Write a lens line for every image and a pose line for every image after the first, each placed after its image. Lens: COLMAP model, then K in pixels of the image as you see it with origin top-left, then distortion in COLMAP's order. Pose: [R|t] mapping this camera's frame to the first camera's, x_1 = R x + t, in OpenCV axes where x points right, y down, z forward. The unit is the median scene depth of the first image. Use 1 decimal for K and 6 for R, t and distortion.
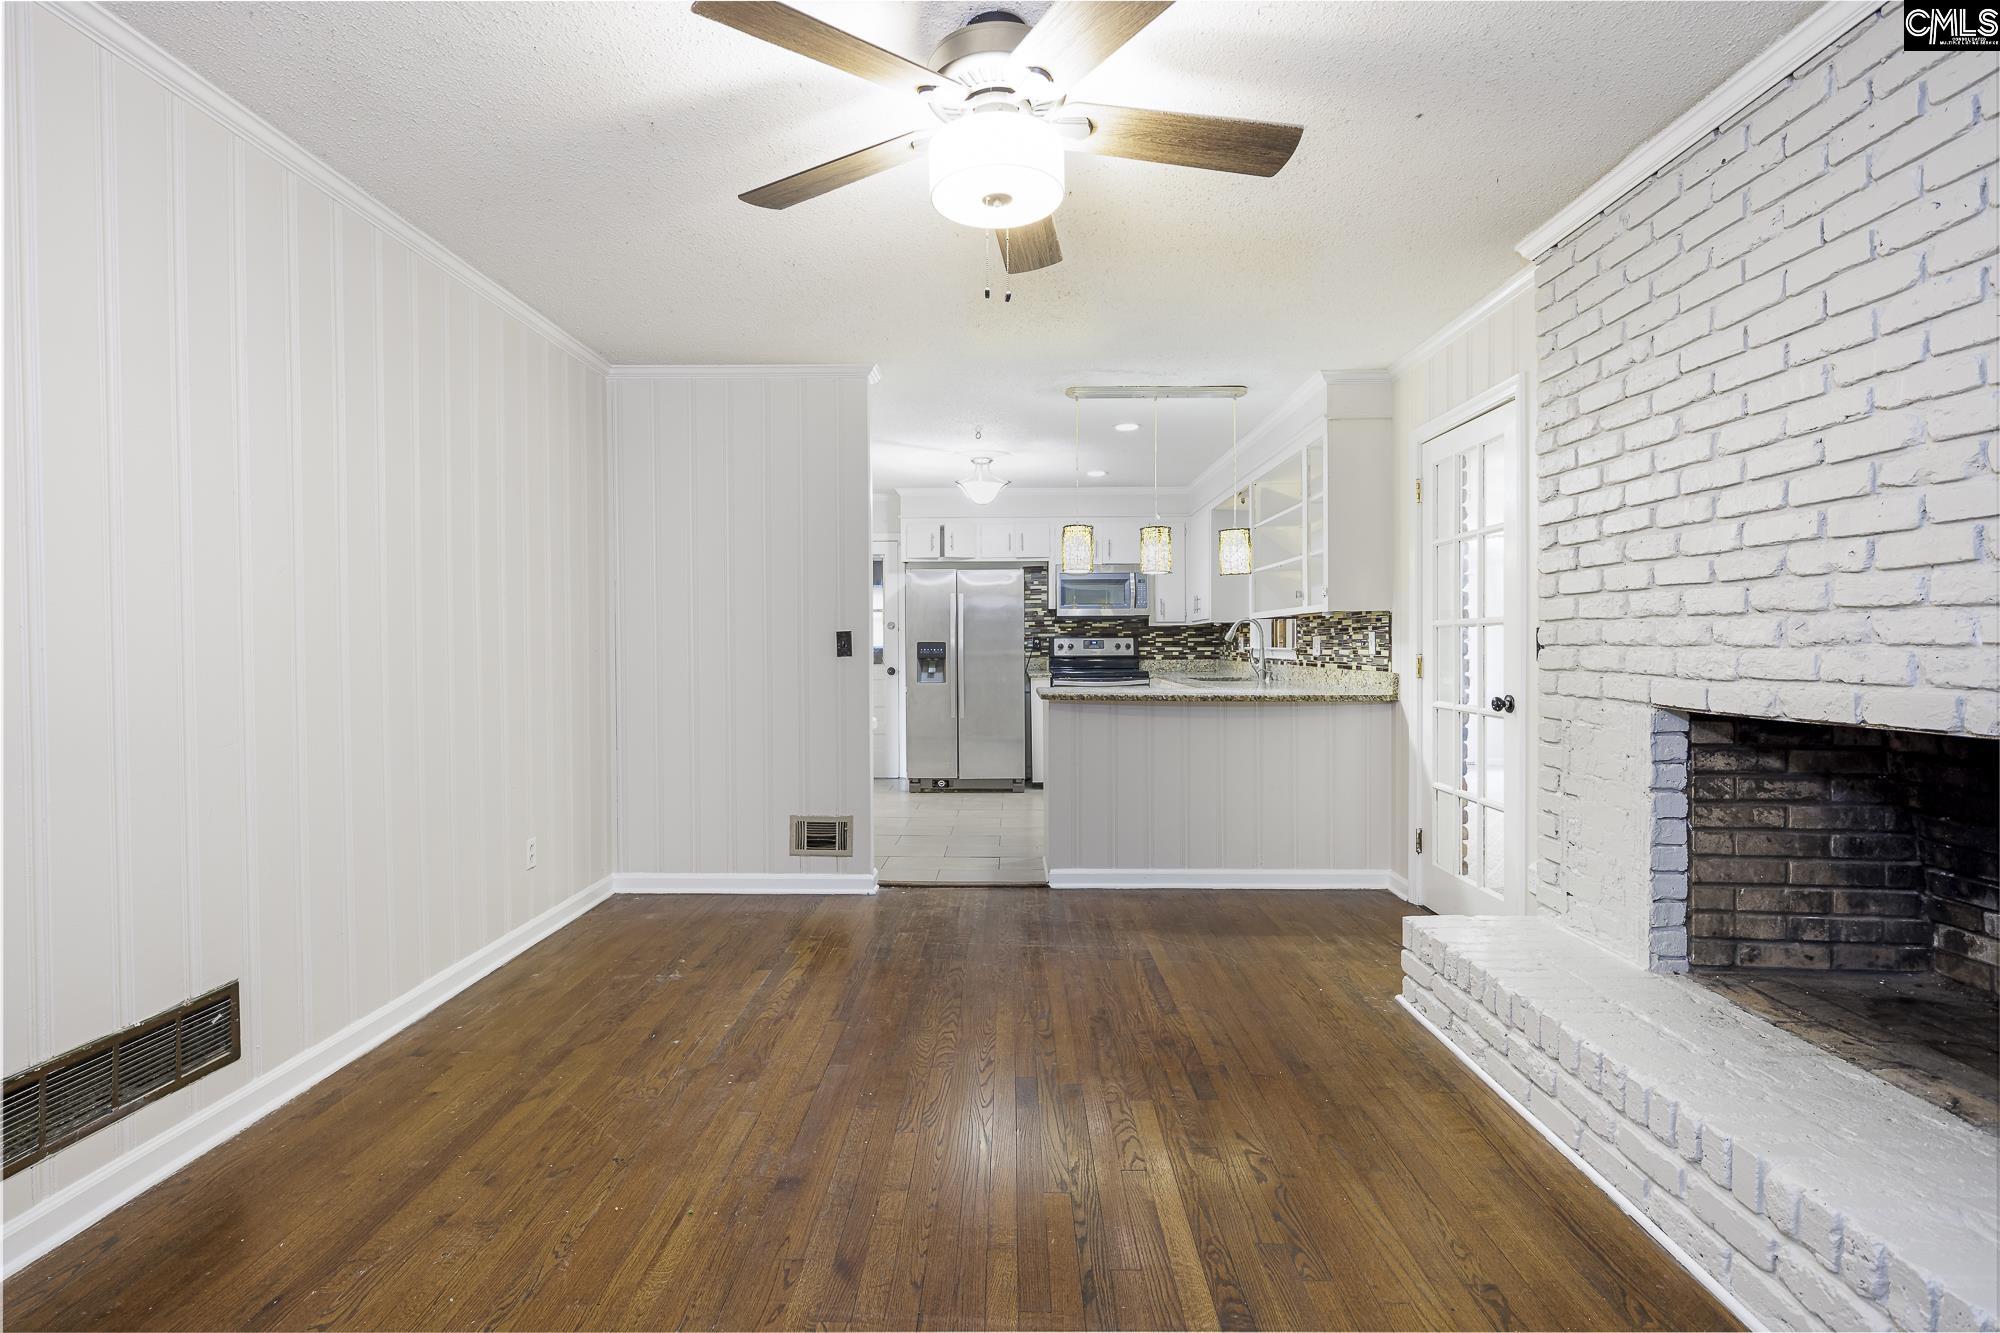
lens RADIAL K [[967.9, 0, 998.5], [0, 967.9, 659.4], [0, 0, 1]] dist [0.003927, 0.000382]
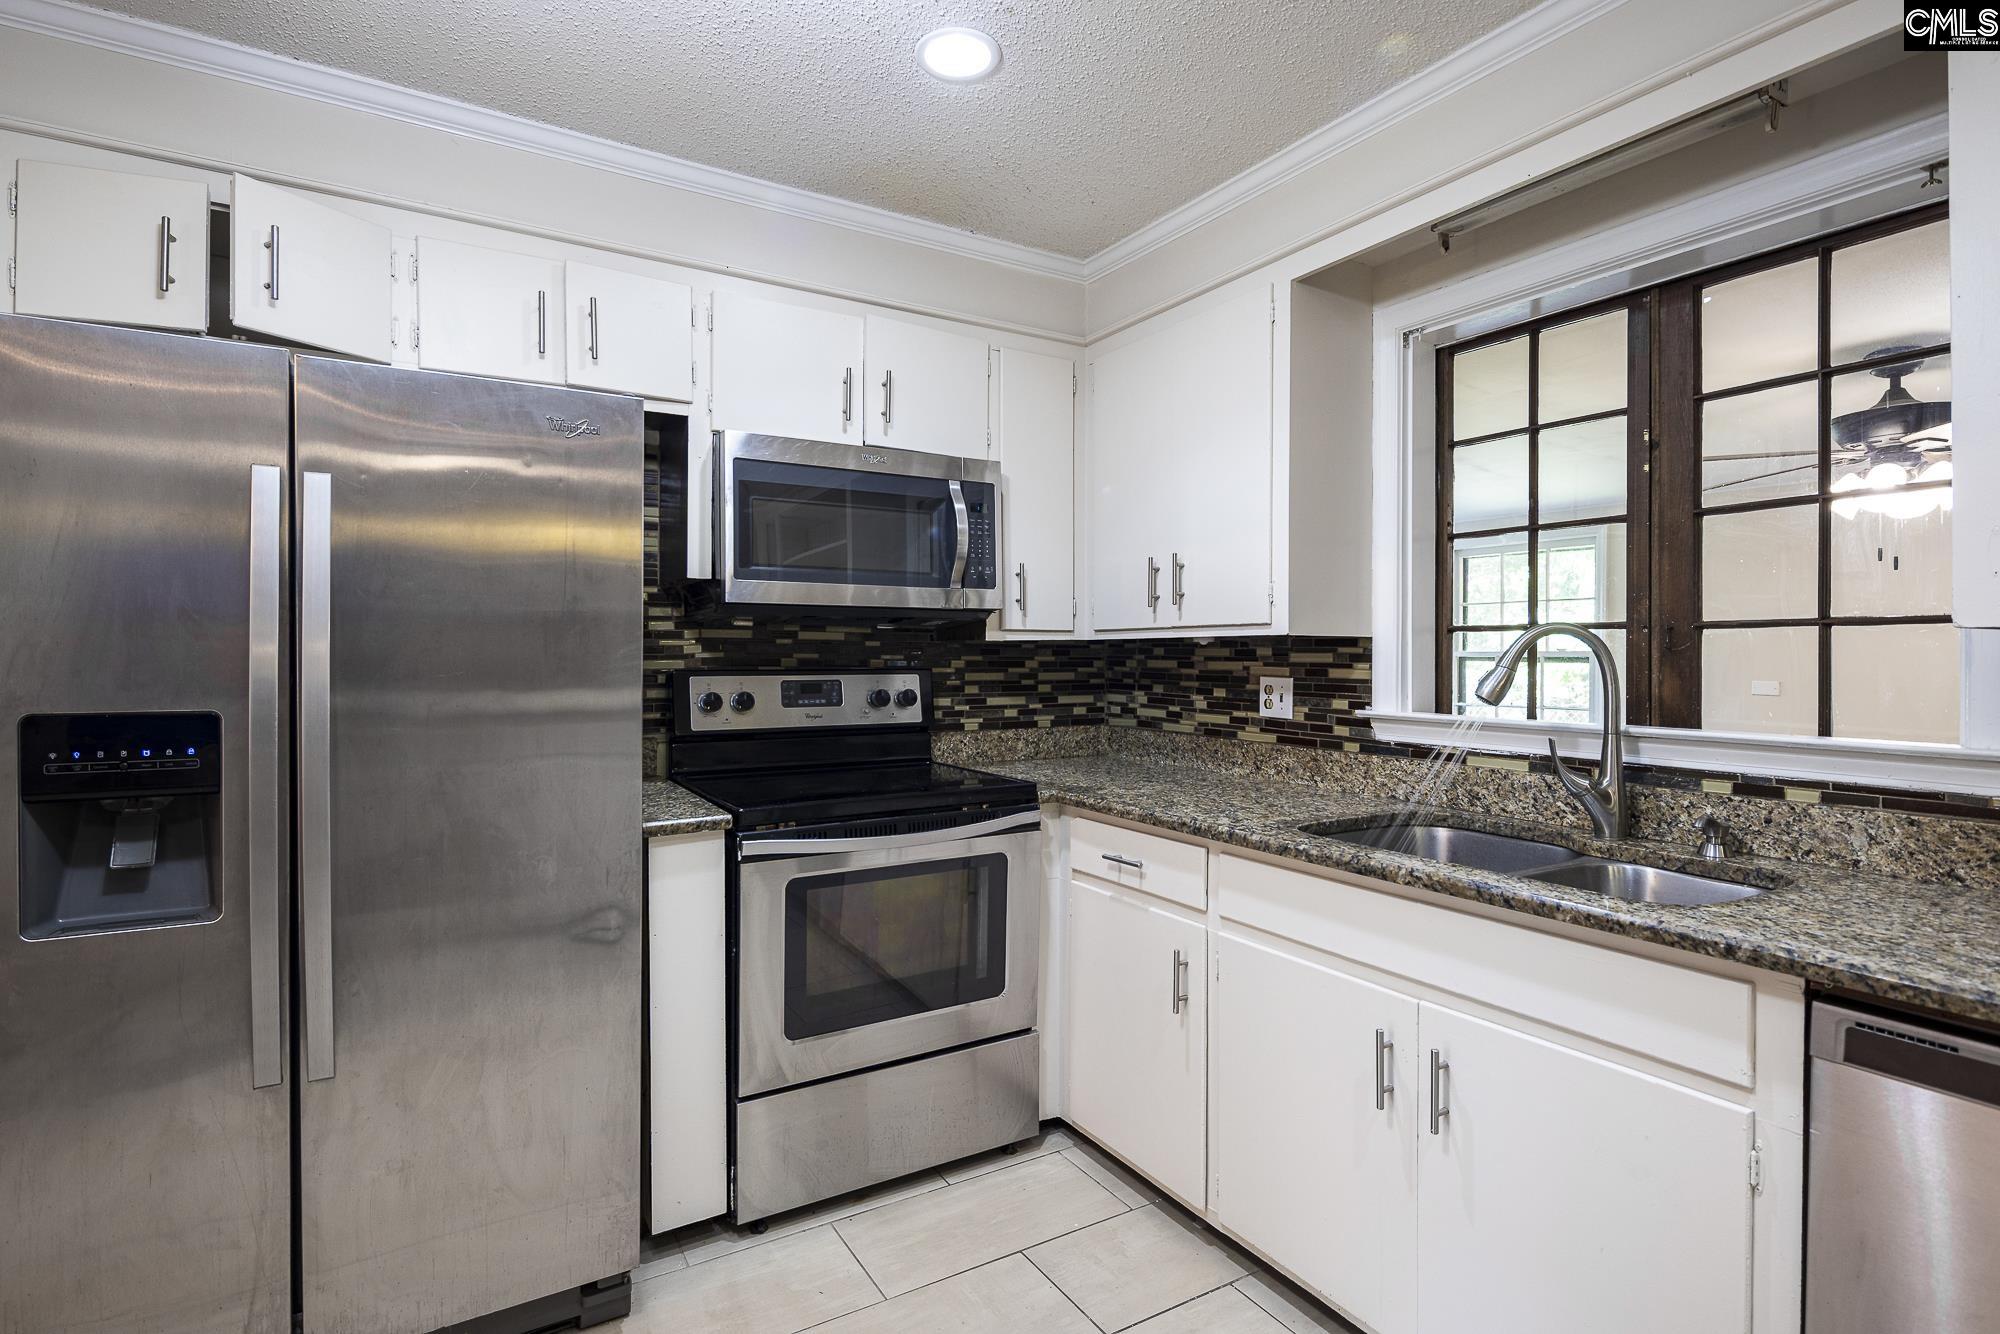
lens RADIAL K [[967.9, 0, 997.5], [0, 967.9, 661.7], [0, 0, 1]] dist [0.003927, 0.000382]
pose [[0.846975, 0.000141, 0.531632, -0.023416], [0.003338, 0.999979, -0.005583, -0.024315], [-0.531622, 0.006503, 0.846957, 0.687325]]
